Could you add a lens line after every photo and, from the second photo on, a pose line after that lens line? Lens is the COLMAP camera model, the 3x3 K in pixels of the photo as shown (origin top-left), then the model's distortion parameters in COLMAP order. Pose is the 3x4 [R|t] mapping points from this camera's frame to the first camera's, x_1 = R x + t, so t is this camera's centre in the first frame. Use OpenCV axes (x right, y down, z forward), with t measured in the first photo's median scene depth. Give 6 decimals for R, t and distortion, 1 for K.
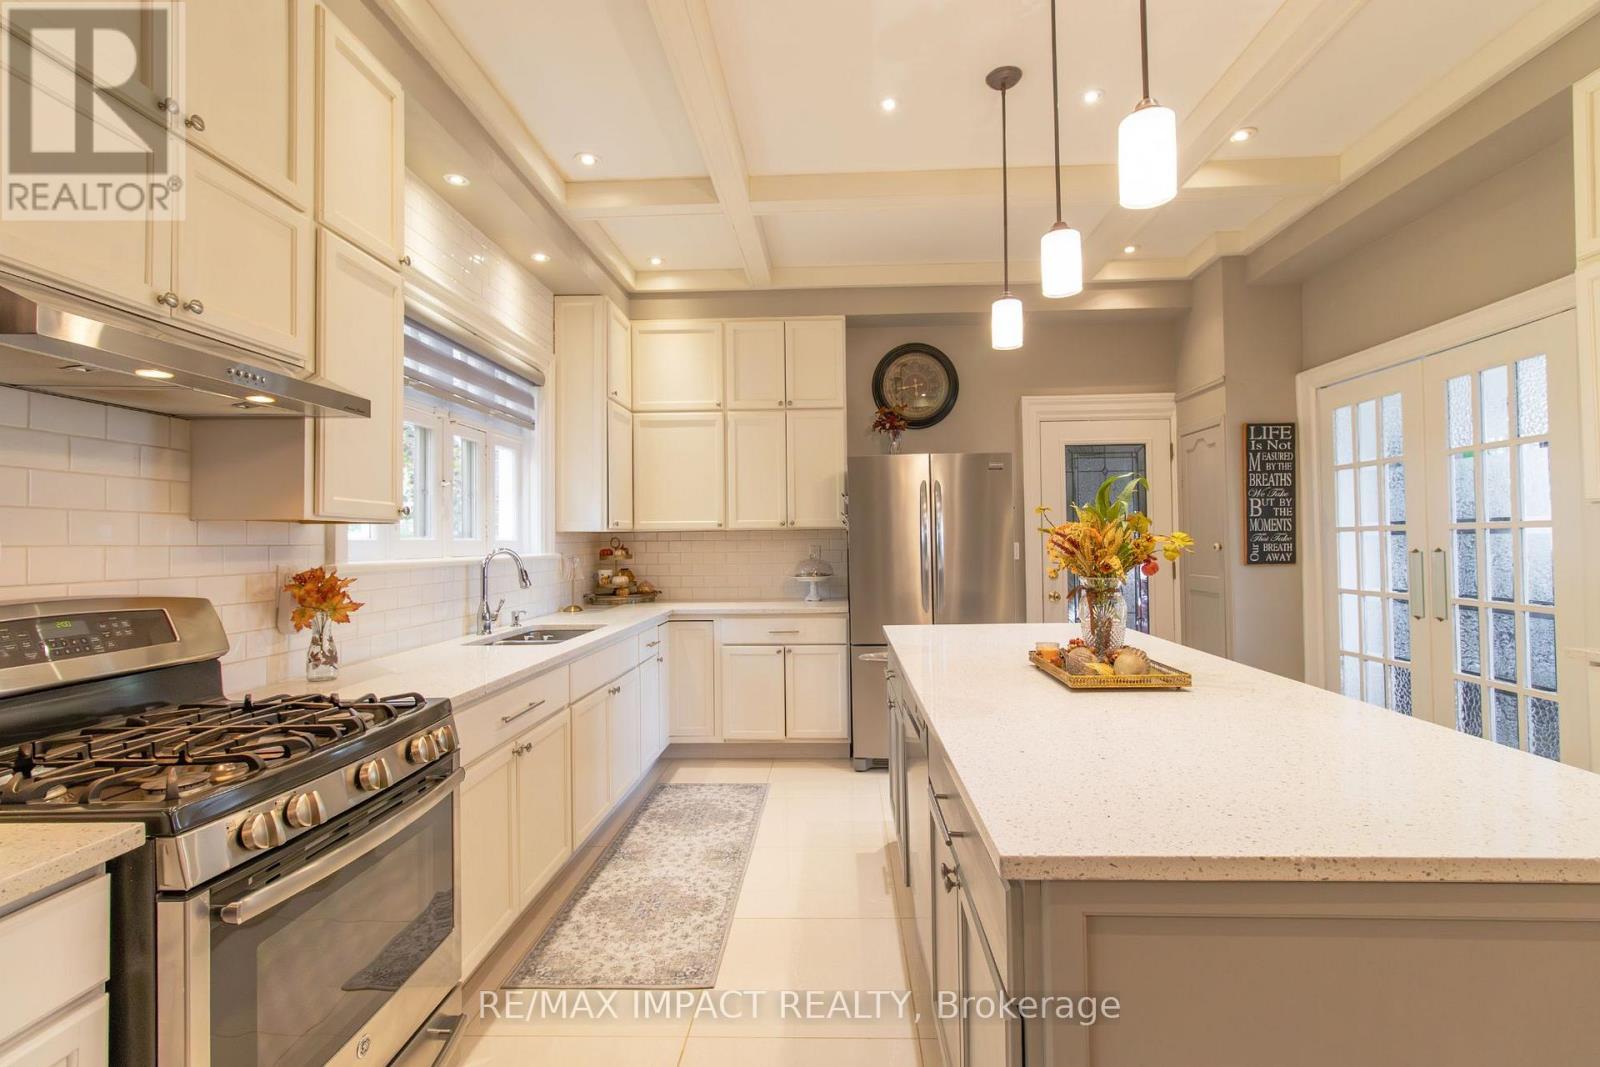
lens RADIAL K [[743.2, 0, 814.2], [0, 743.2, 530.0], [0, 0, 1]] dist [0.006616, -0.000988]
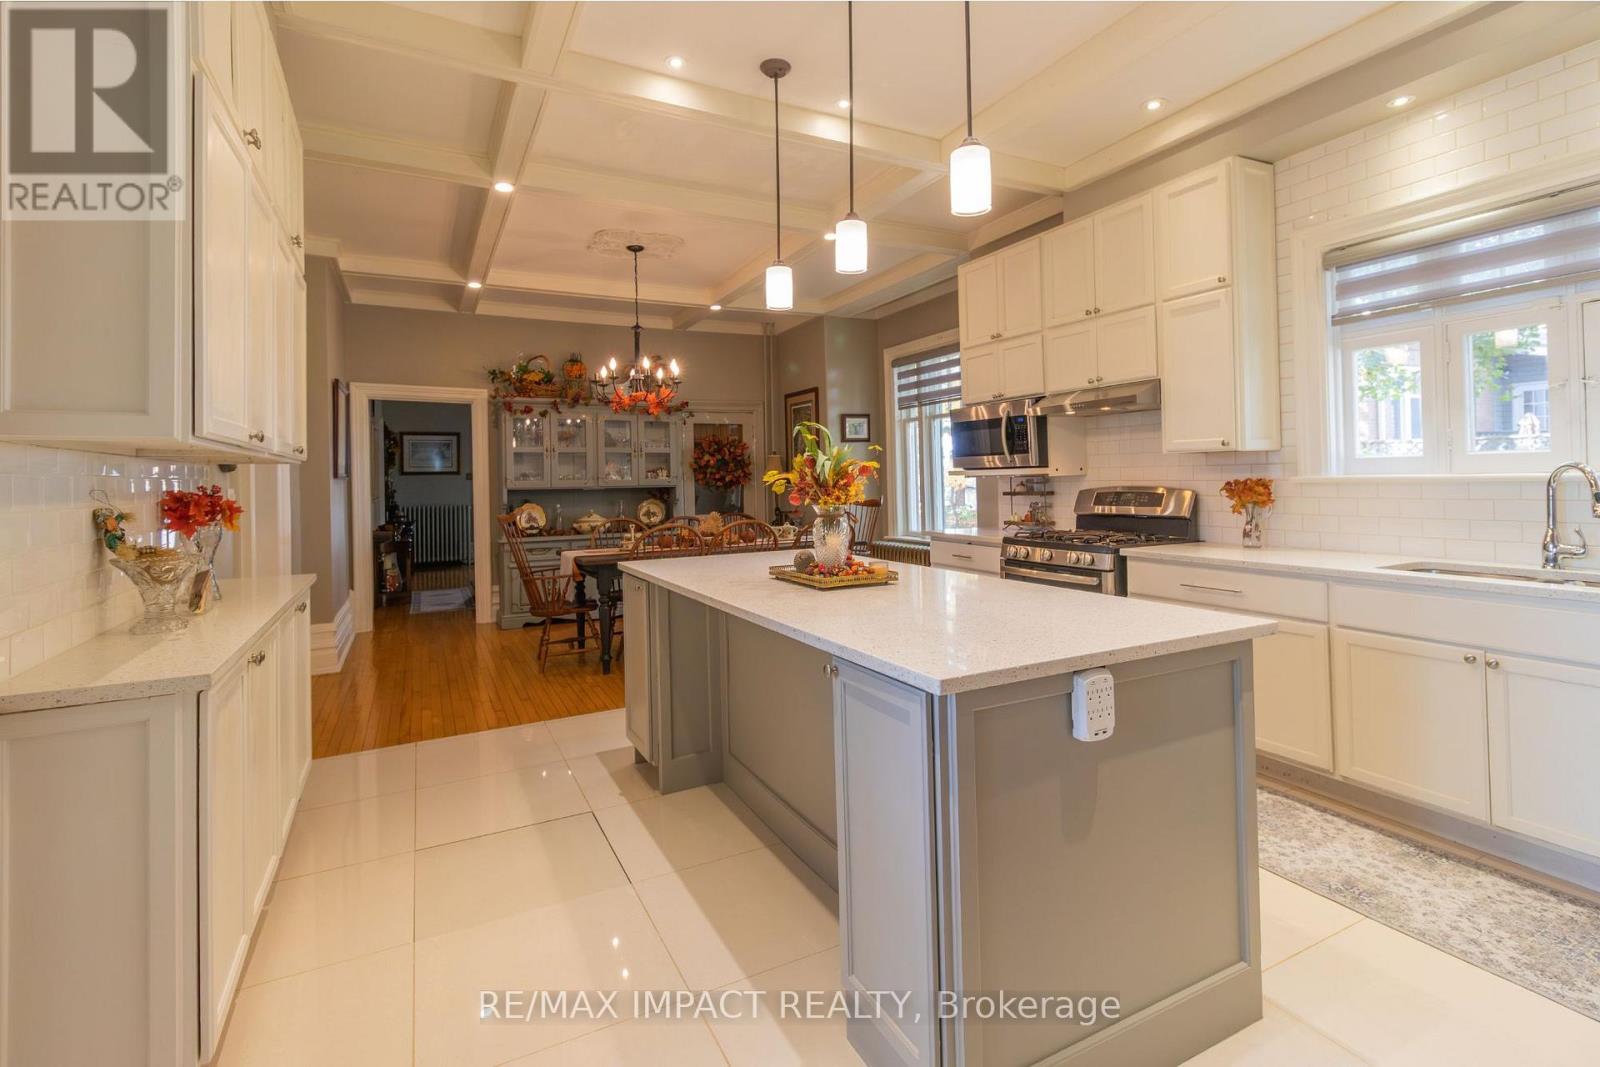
lens RADIAL K [[743.2, 0, 805.2], [0, 743.2, 464.3], [0, 0, 1]] dist [0.006616, -0.000988]
pose [[-0.870545, 0.023734, -0.491516, 0.581275], [0.040970, 0.998864, -0.024331, 0.011410], [0.490380, -0.041318, -0.870528, 1.152169]]
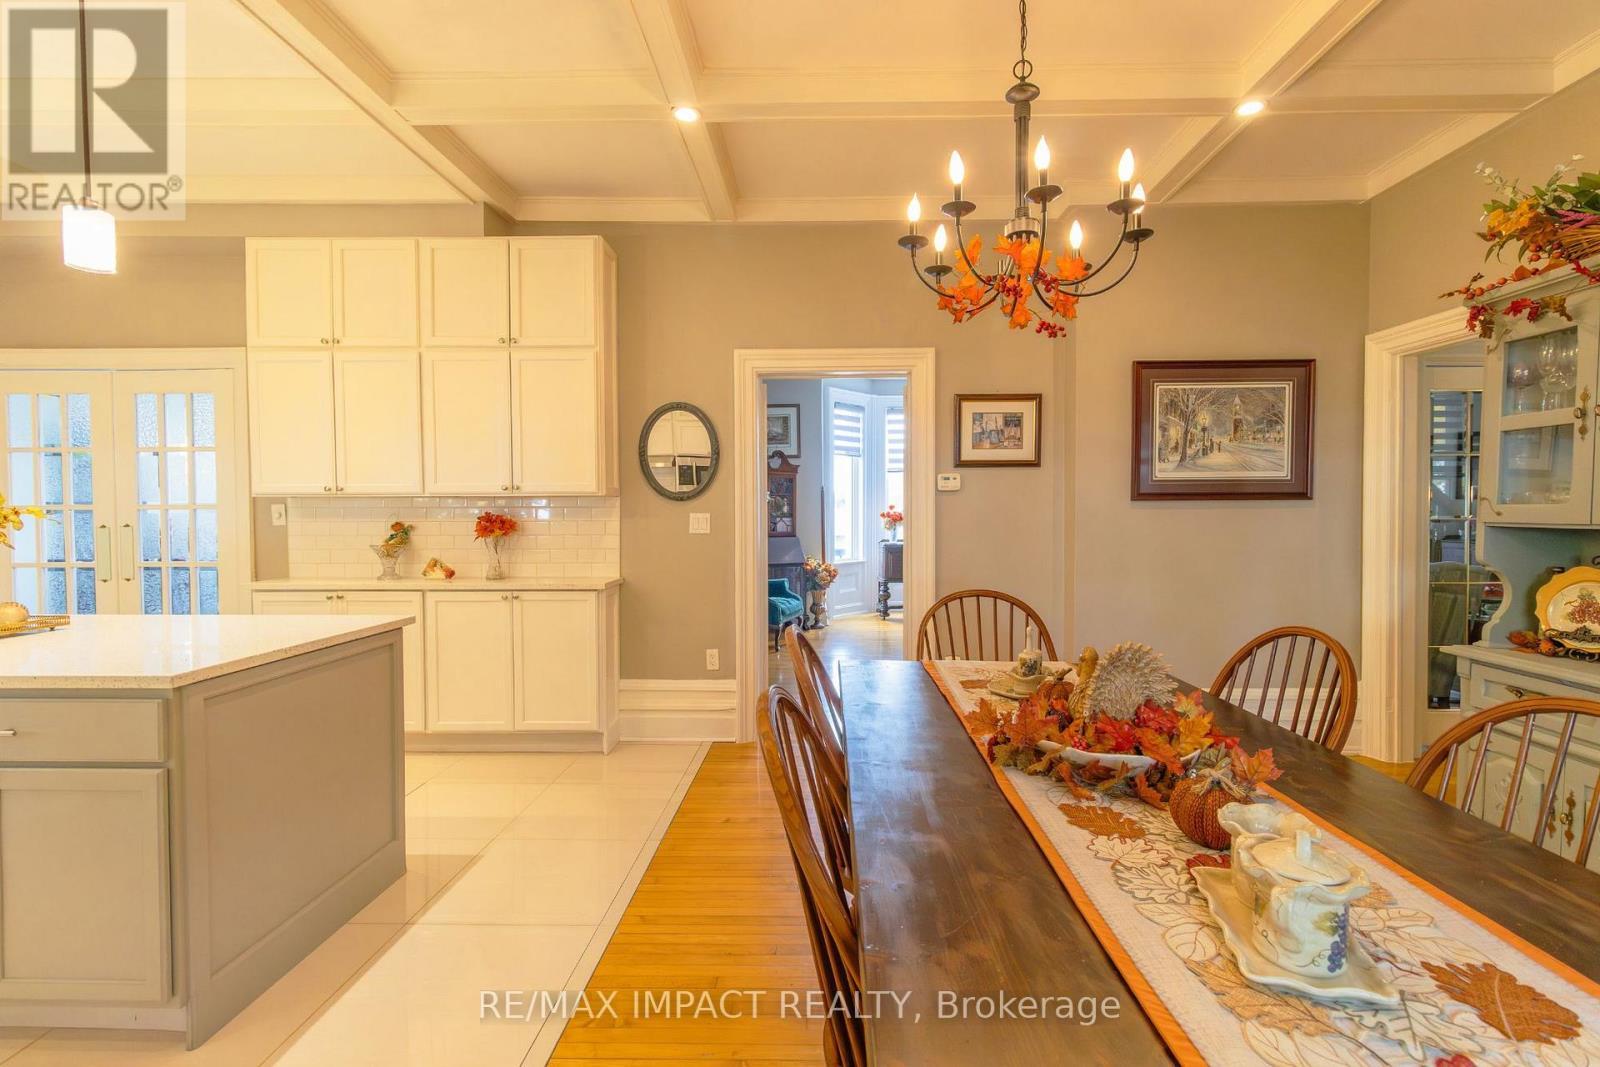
lens RADIAL K [[743.2, 0, 806.7], [0, 743.2, 529.4], [0, 0, 1]] dist [0.006616, -0.000988]
pose [[-0.001812, -0.007894, 0.999967, -0.399999], [-0.012737, 0.999888, 0.007870, 0.007818], [-0.999917, -0.012723, -0.001912, -0.145620]]
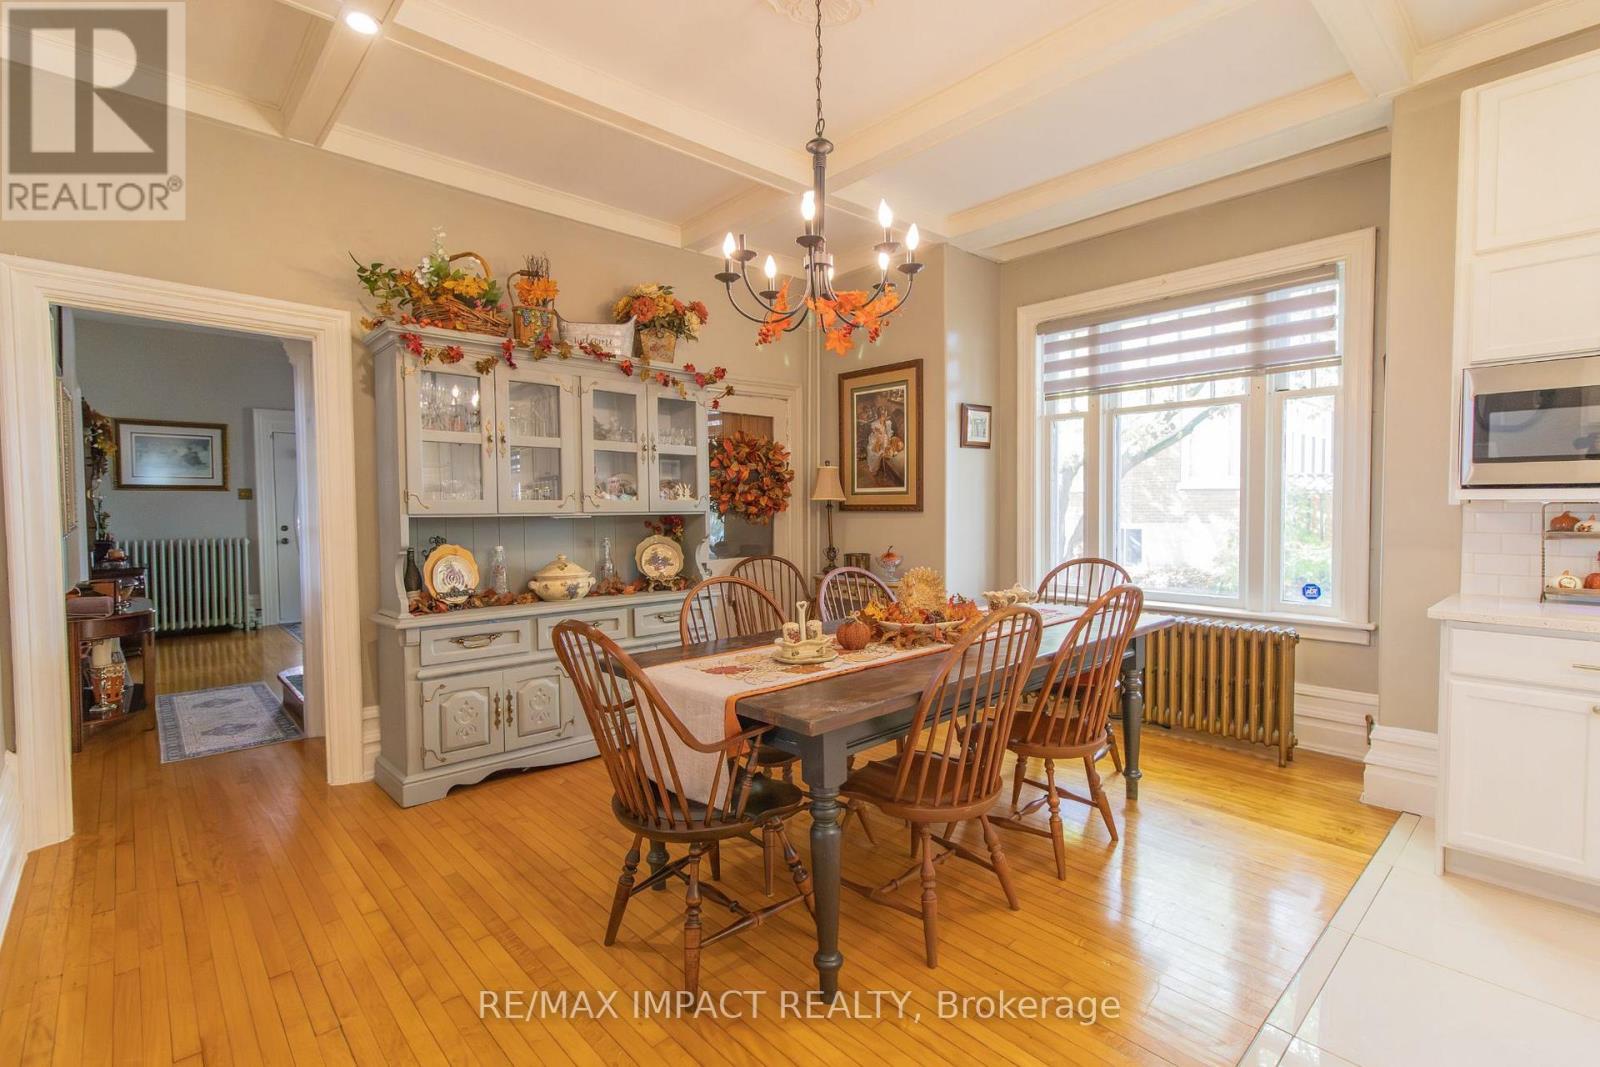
lens RADIAL K [[743.2, 0, 804.5], [0, 743.2, 522.3], [0, 0, 1]] dist [0.006616, -0.000988]
pose [[-0.712313, 0.036996, -0.700887, 0.608321], [0.029322, 0.999307, 0.022948, -0.000786], [0.701250, -0.004205, -0.712903, 0.158684]]
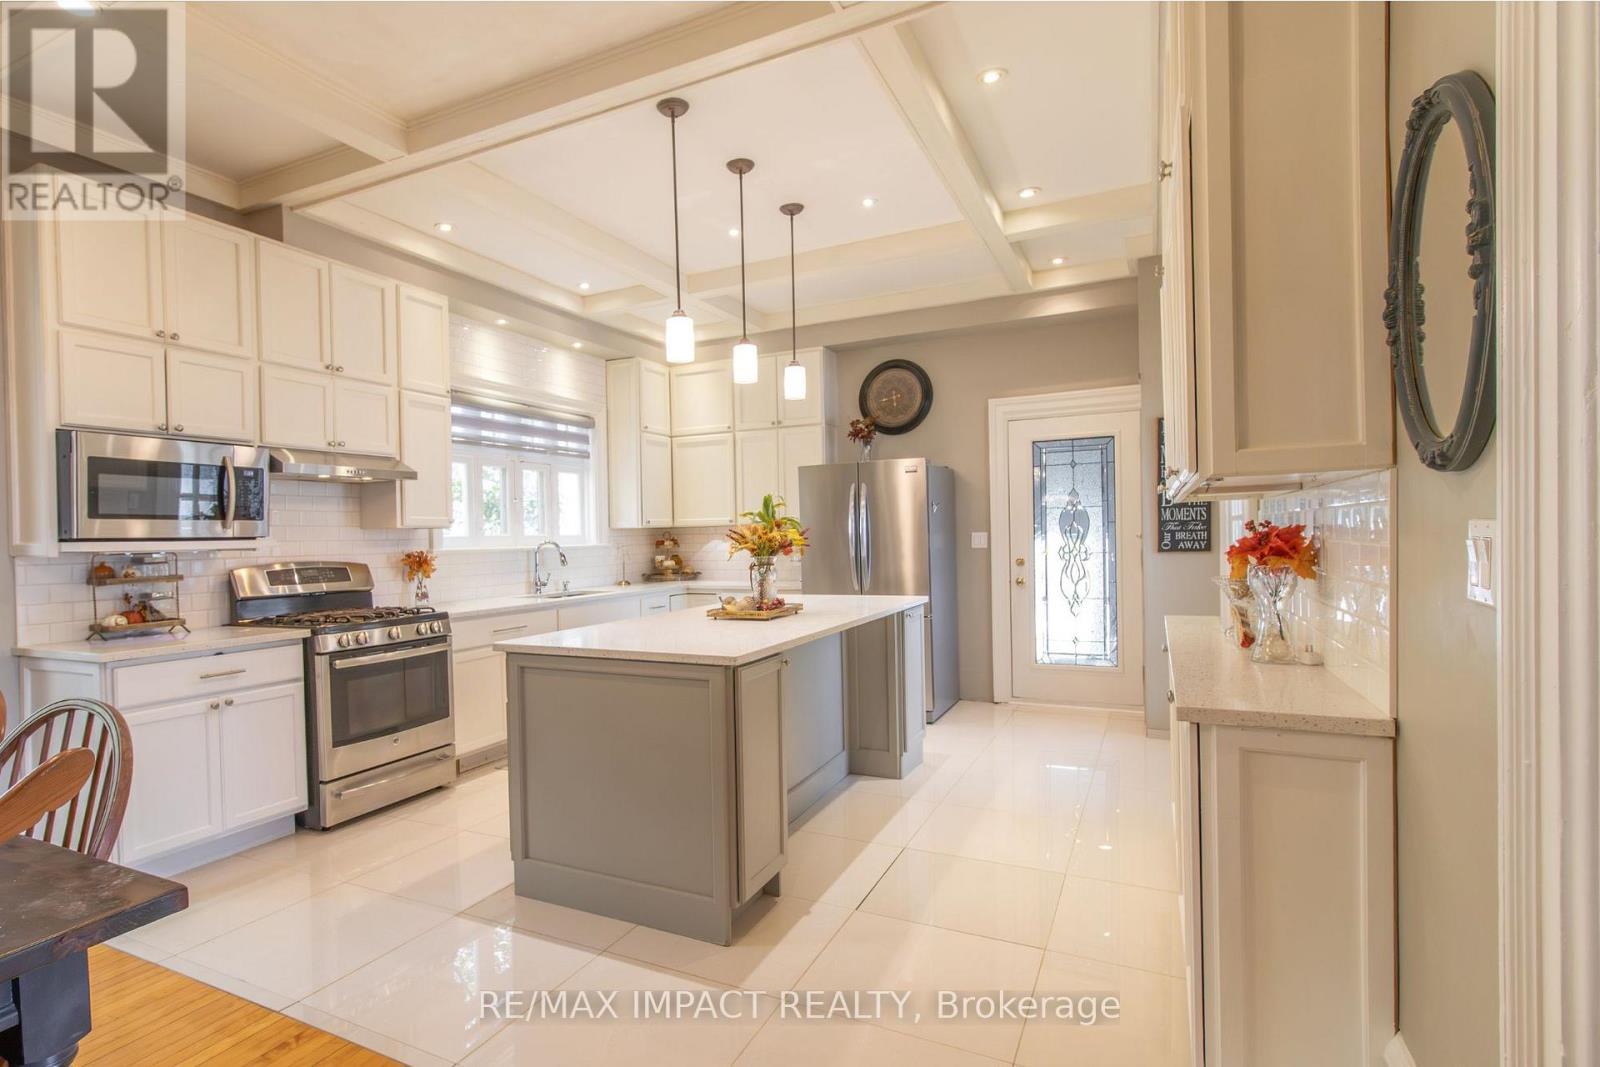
lens RADIAL K [[838.1, 0, 724.2], [0, 838.1, 557.5], [0, 0, 1]] dist [0.002313, -0.000562]
pose [[0.897823, 0.004186, -0.440337, 0.628813], [0.016898, 0.998891, 0.043948, -0.009761], [0.440033, -0.046898, 0.896756, -0.390464]]
